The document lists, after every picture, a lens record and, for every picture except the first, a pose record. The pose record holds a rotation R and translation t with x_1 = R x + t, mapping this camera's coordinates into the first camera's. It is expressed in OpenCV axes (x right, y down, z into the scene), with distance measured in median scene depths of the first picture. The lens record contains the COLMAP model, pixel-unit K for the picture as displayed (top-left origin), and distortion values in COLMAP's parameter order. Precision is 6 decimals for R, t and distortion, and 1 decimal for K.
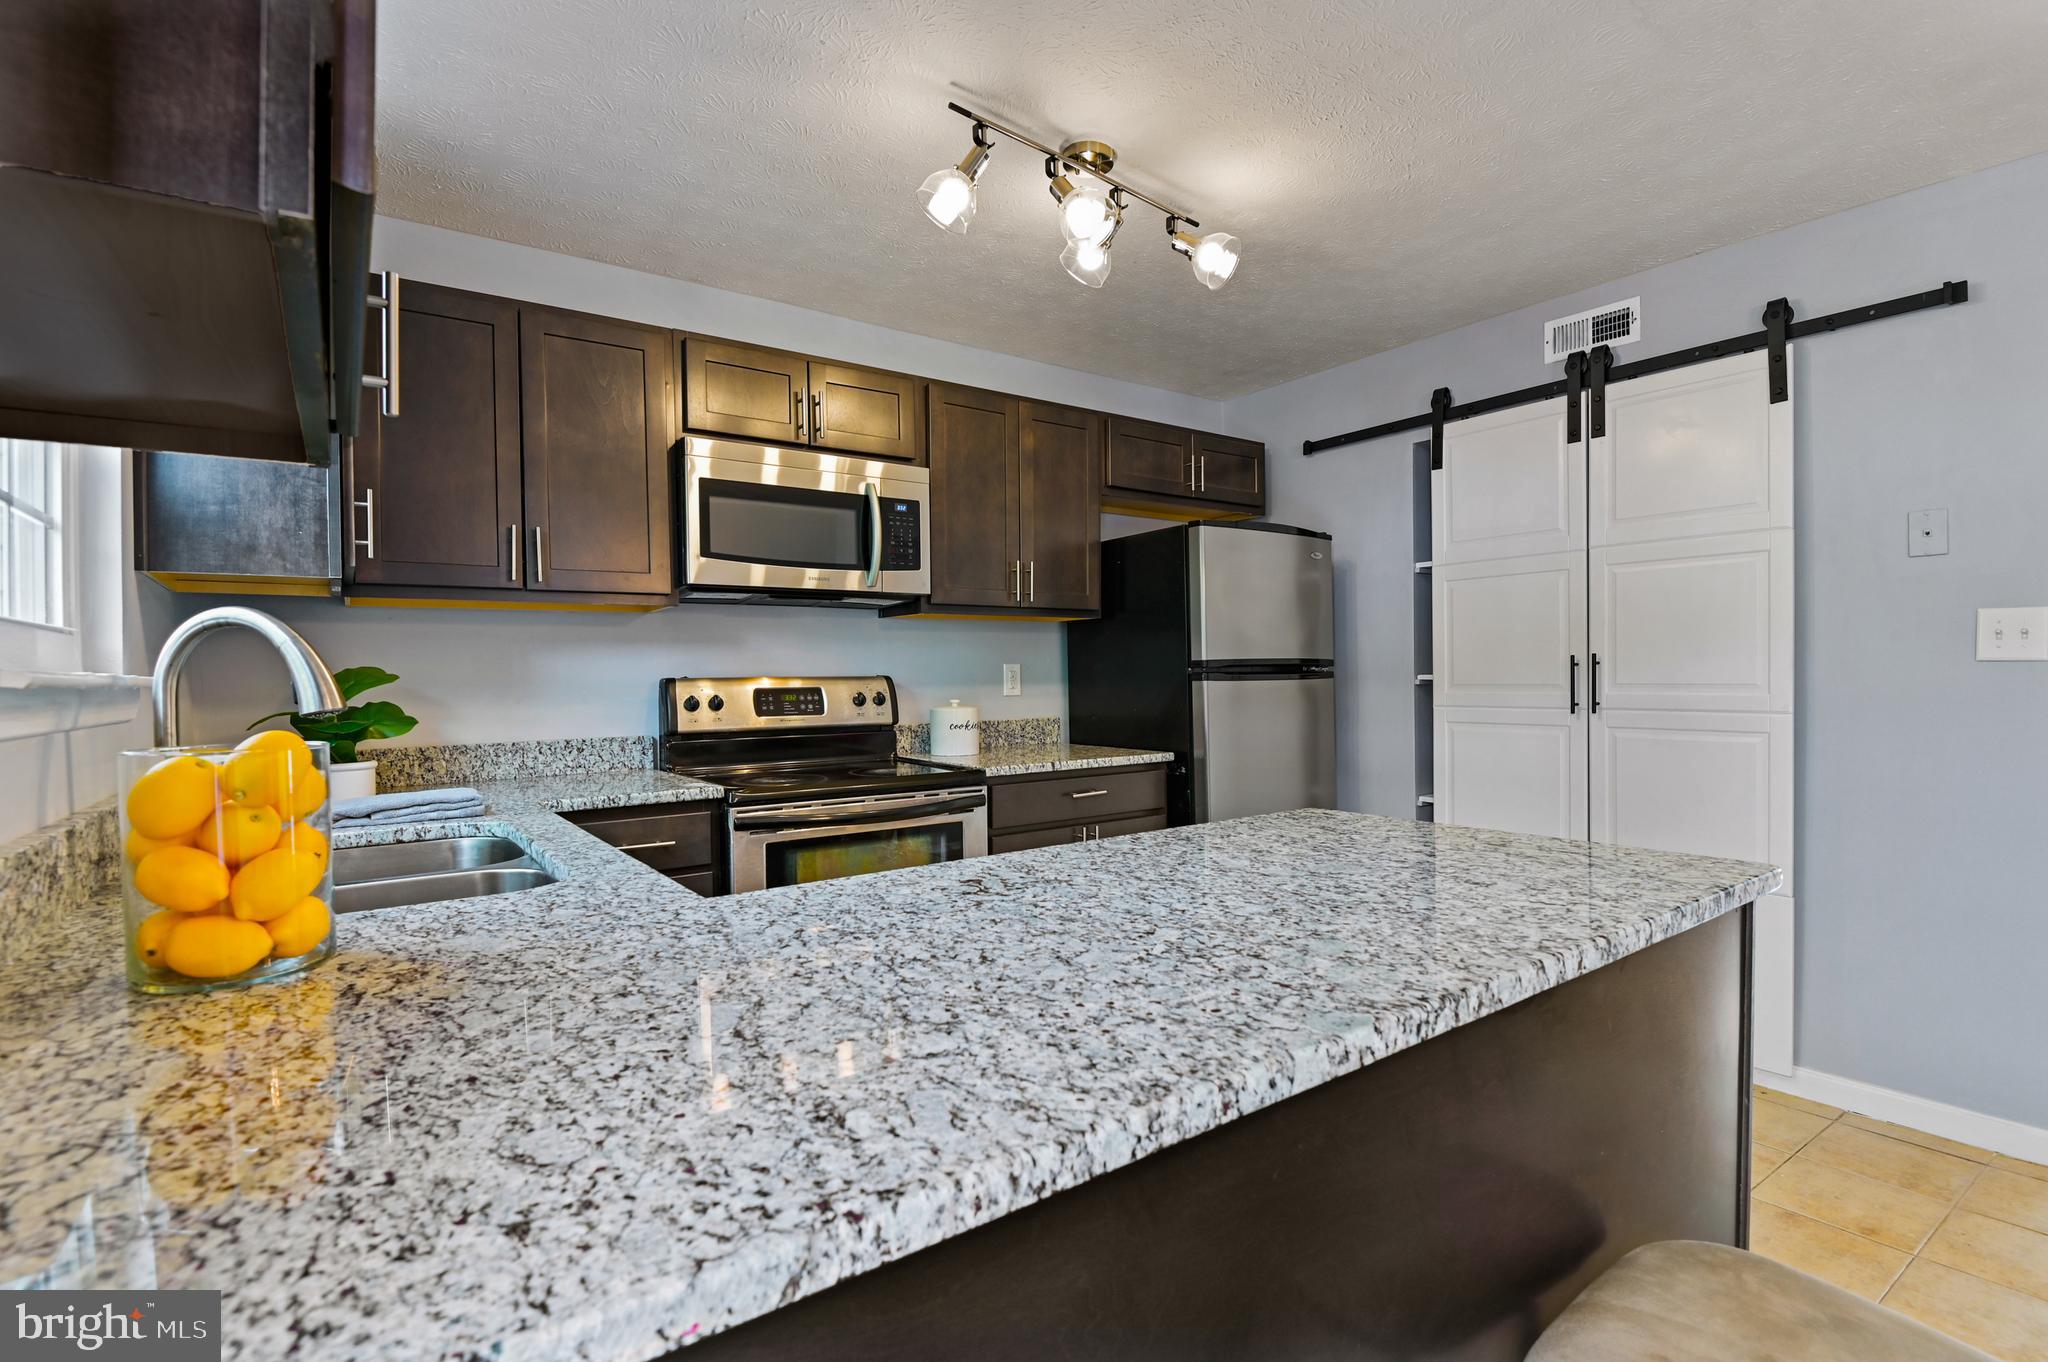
lens RADIAL K [[938.8, 0, 1033.2], [0, 938.8, 676.6], [0, 0, 1]] dist [-0.000764, -0.005016]
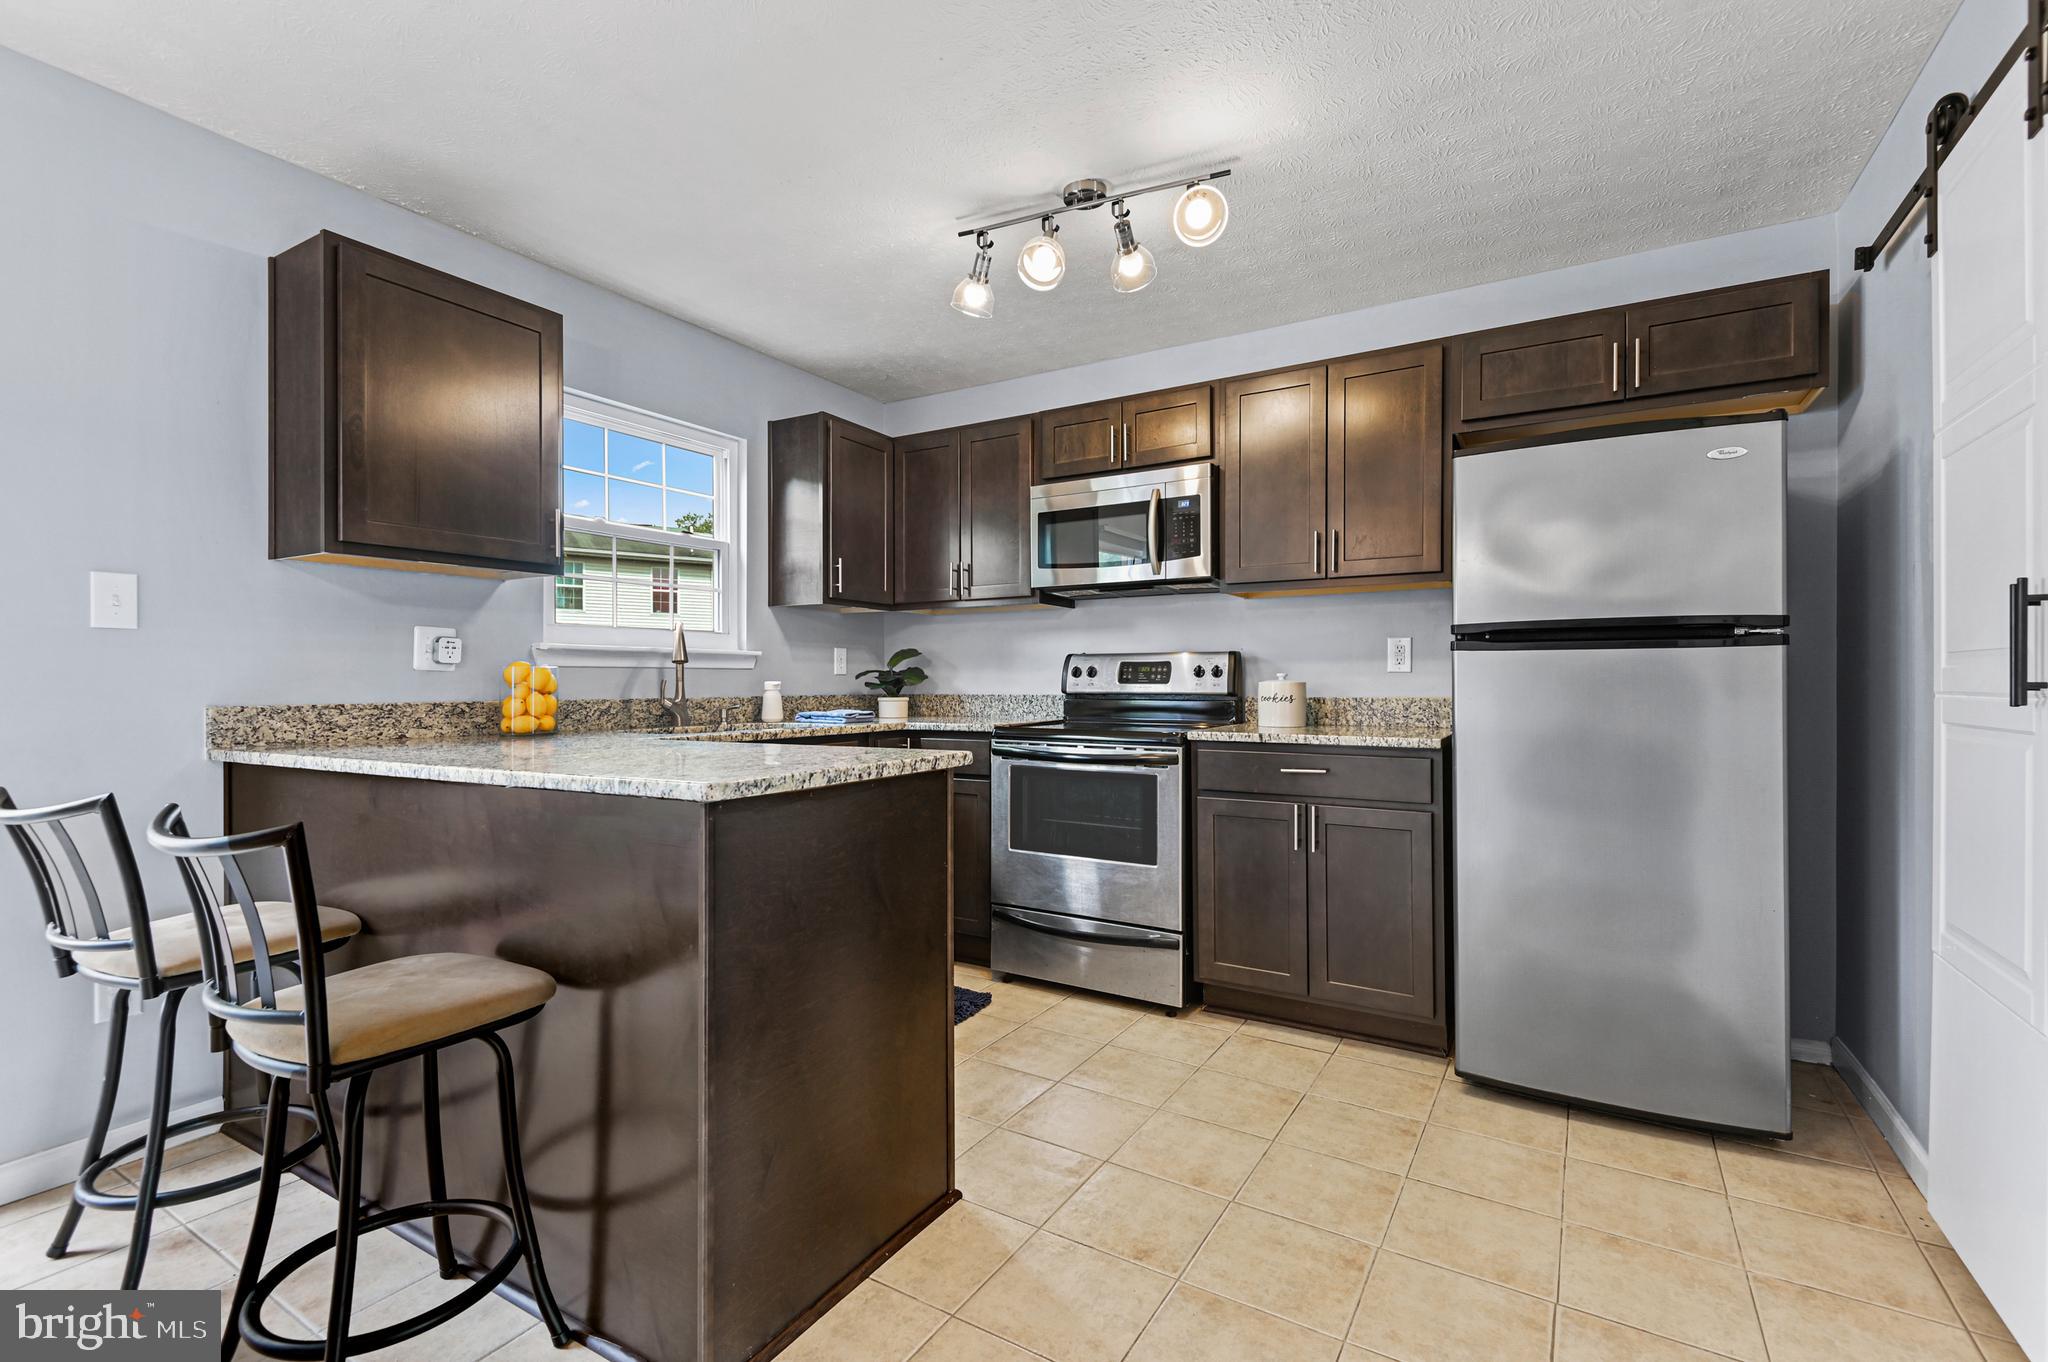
lens RADIAL K [[938.8, 0, 1015.7], [0, 938.8, 675.7], [0, 0, 1]] dist [-0.000764, -0.005016]
pose [[0.383742, 0.010302, -0.923383, 0.870975], [-0.003532, 0.999947, 0.009688, 0.020943], [0.923434, -0.000456, 0.383758, 0.384478]]
